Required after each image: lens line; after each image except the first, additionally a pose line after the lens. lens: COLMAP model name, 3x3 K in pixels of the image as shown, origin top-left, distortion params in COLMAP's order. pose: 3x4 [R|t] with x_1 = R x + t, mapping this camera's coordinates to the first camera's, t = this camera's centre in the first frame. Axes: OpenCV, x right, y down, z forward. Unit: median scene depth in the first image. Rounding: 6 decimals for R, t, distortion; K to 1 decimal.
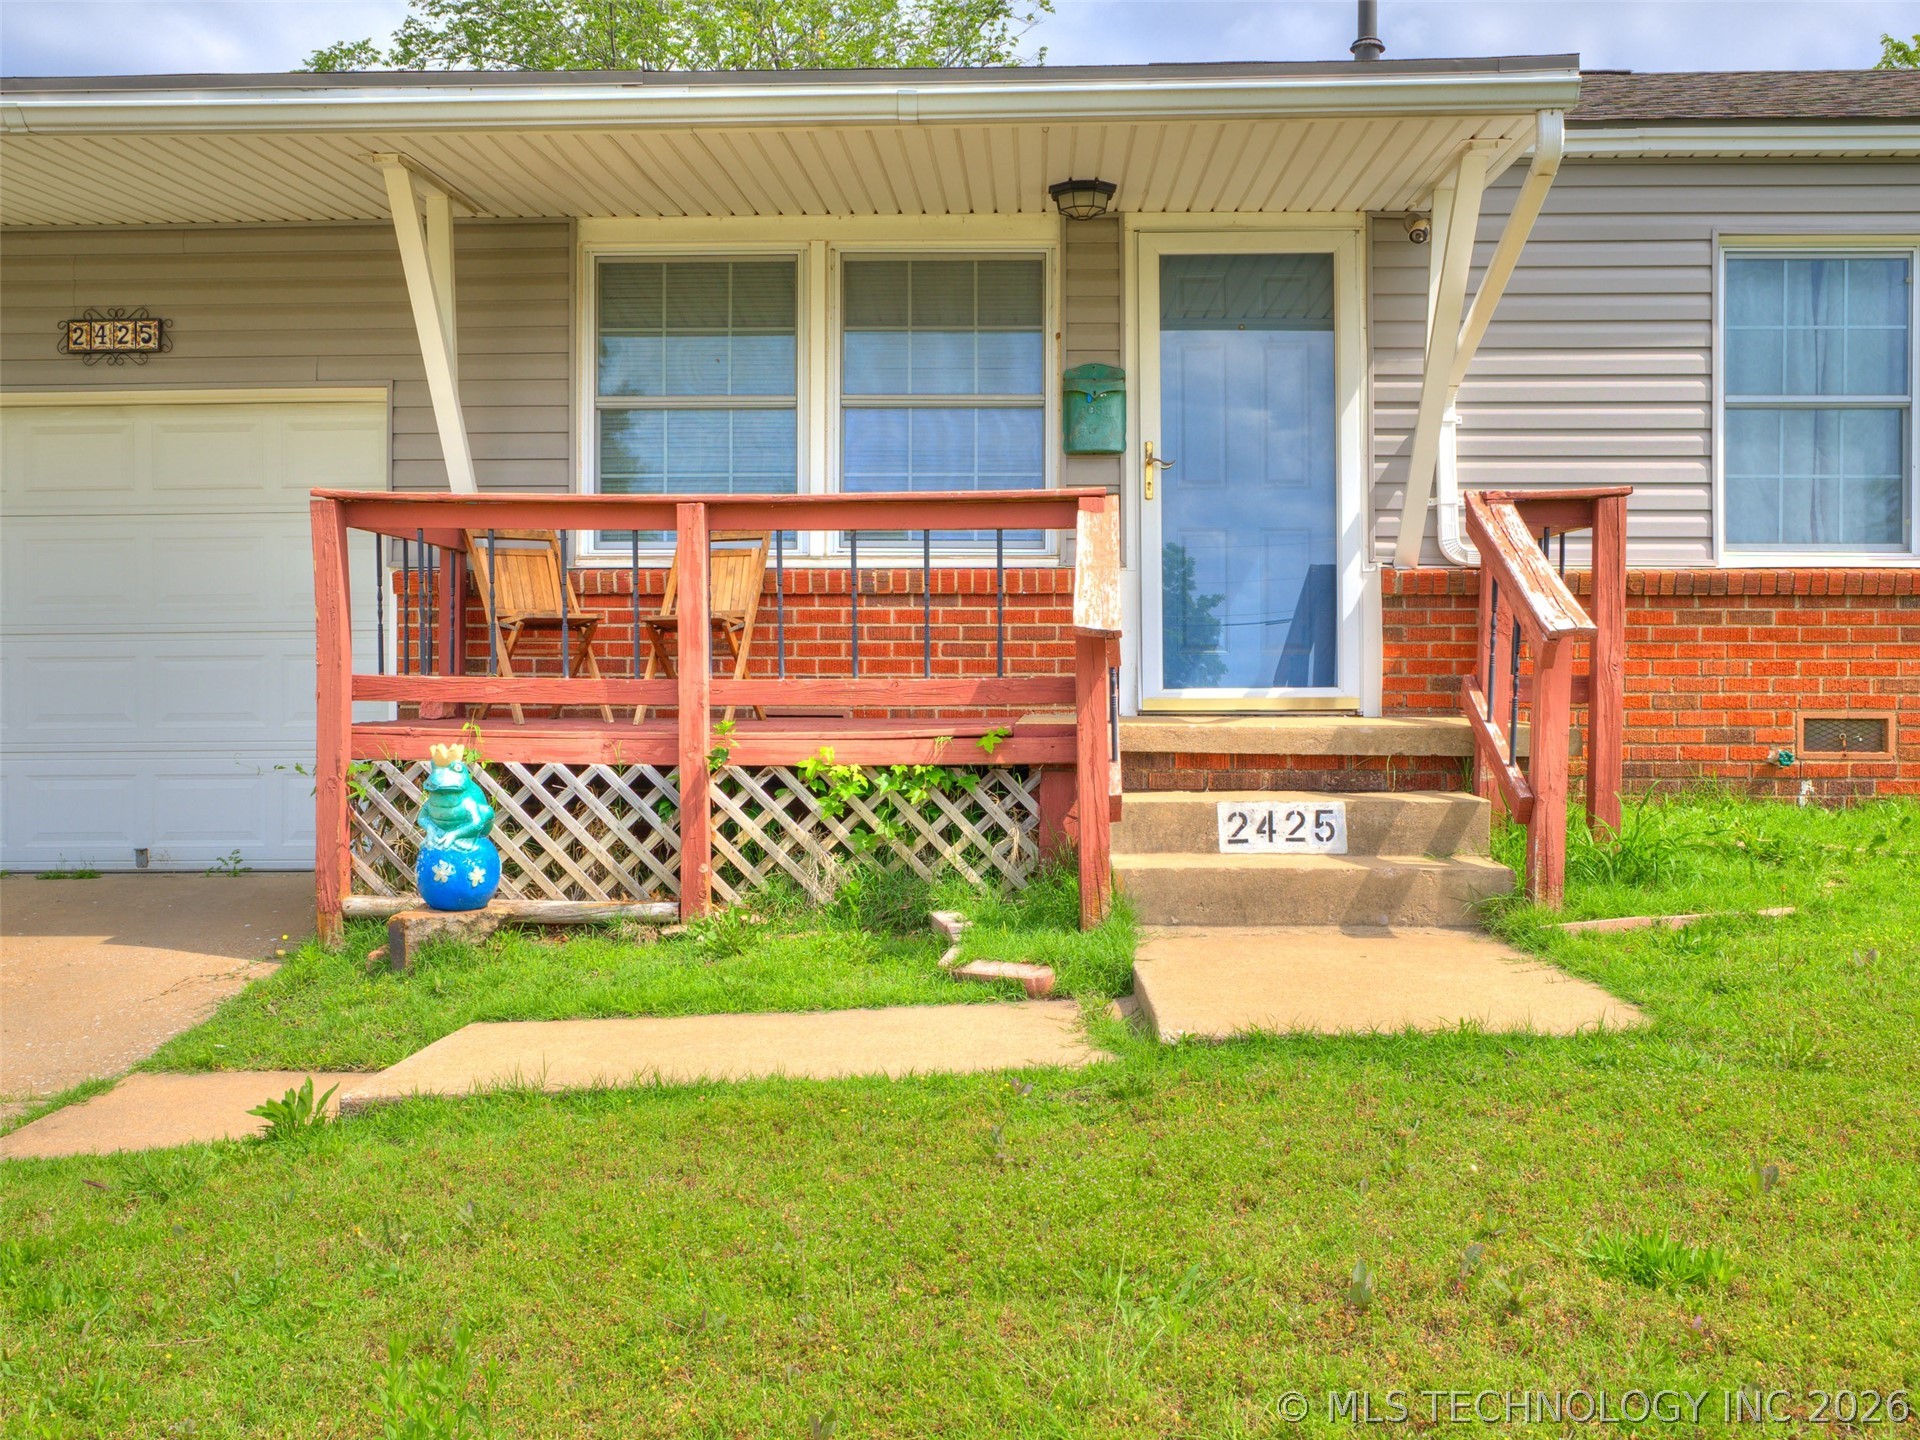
lens RADIAL K [[1463.3, 0, 968.7], [0, 1463.3, 729.7], [0, 0, 1]] dist [-0.033947, 0.017481]
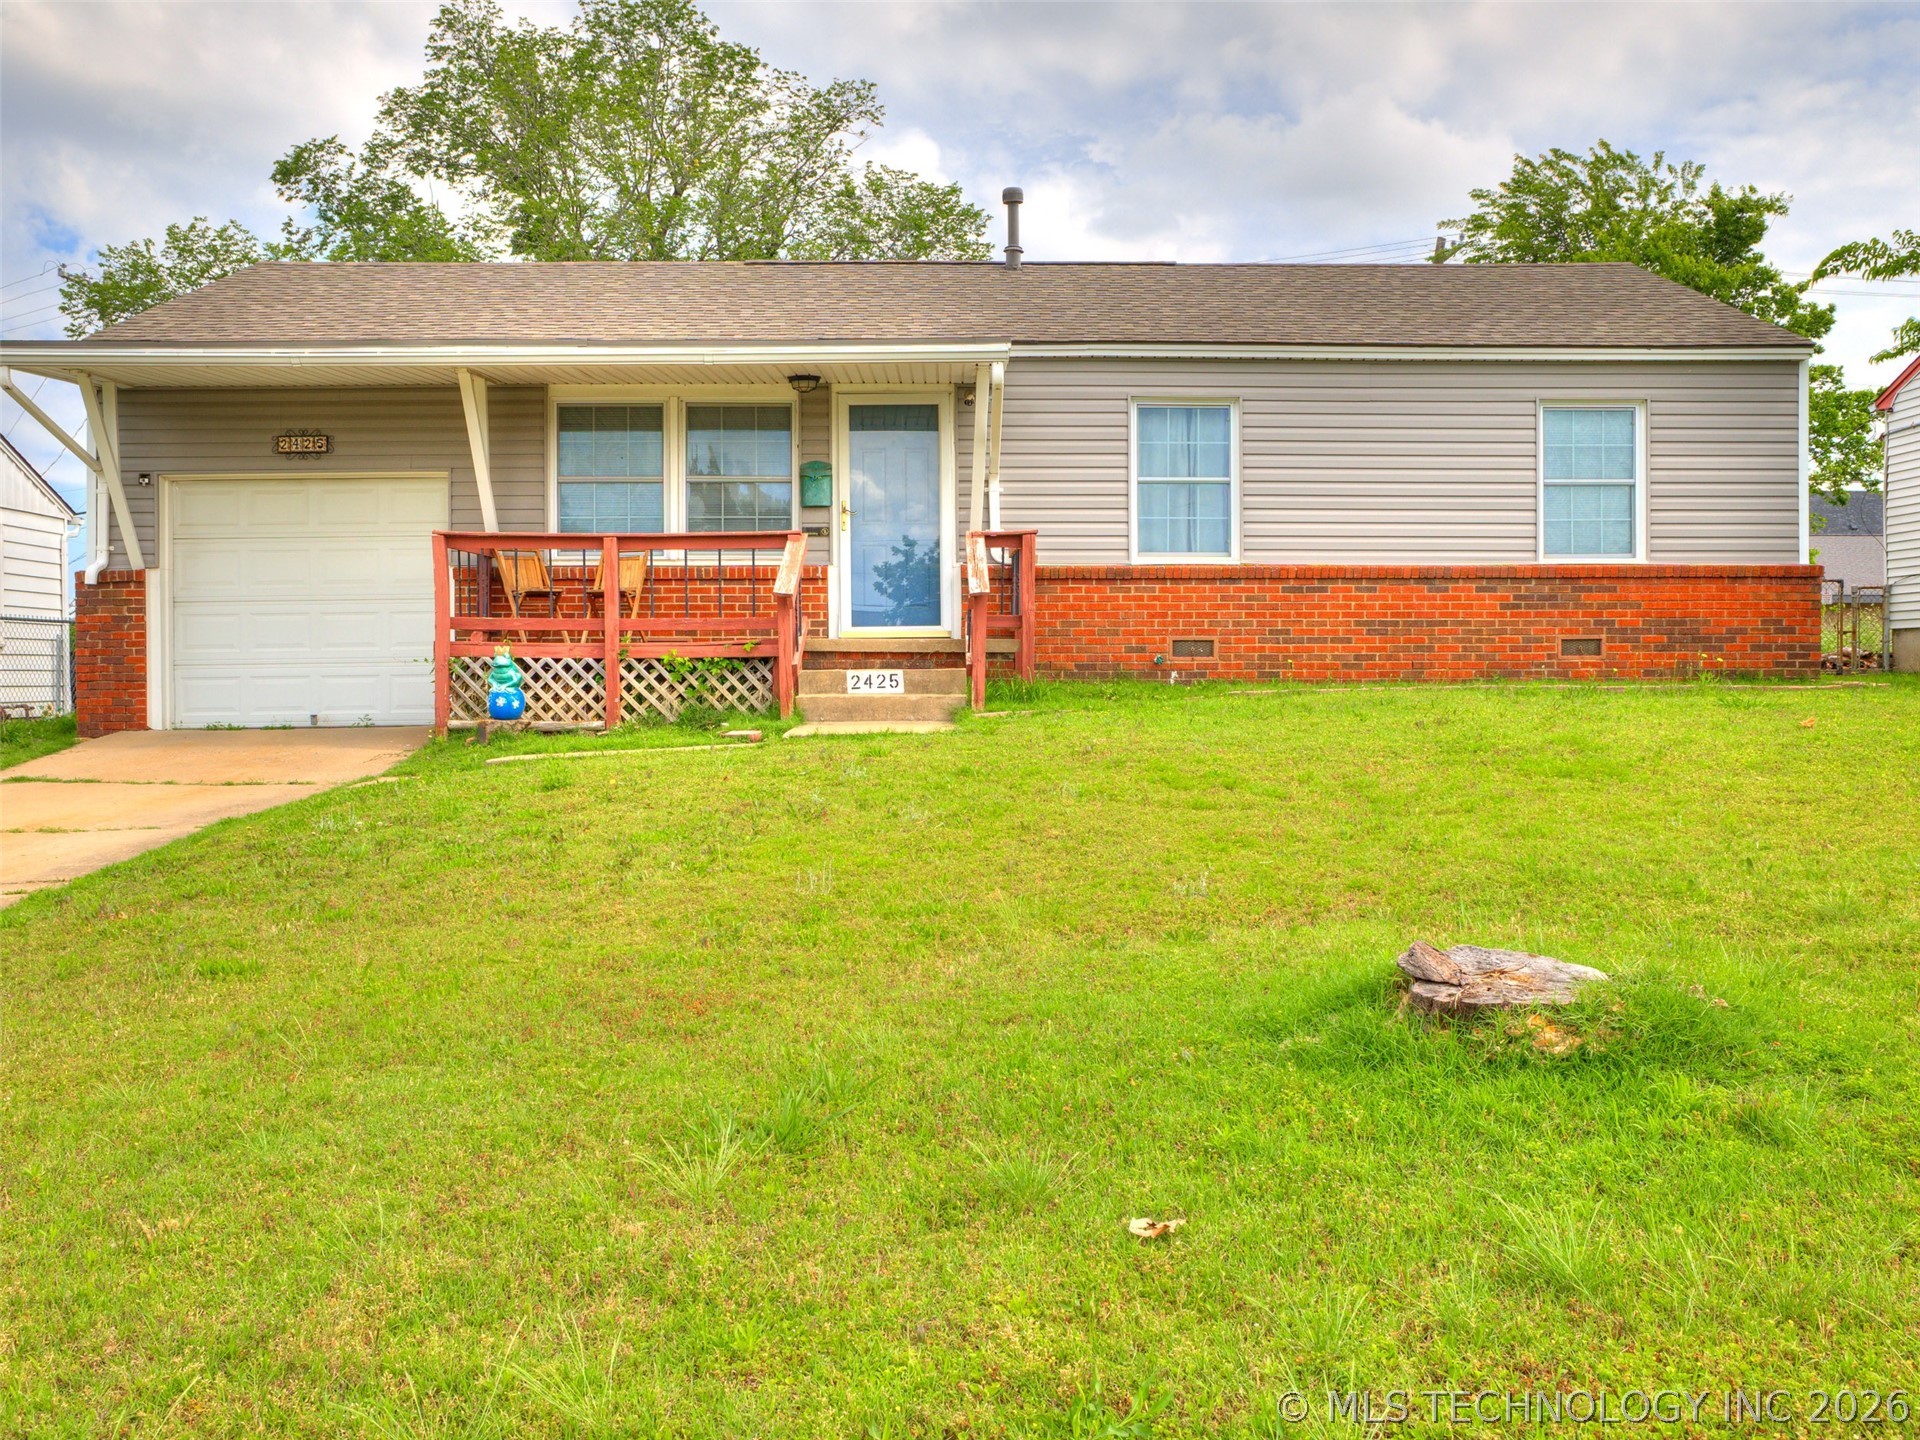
lens RADIAL K [[1463.3, 0, 950.8], [0, 1463.3, 707.3], [0, 0, 1]] dist [-0.033947, 0.017481]
pose [[0.998609, -0.006126, 0.052371, 0.179819], [0.006394, 0.999967, -0.004951, 0.100288], [-0.052339, 0.005279, 0.998615, -1.070176]]
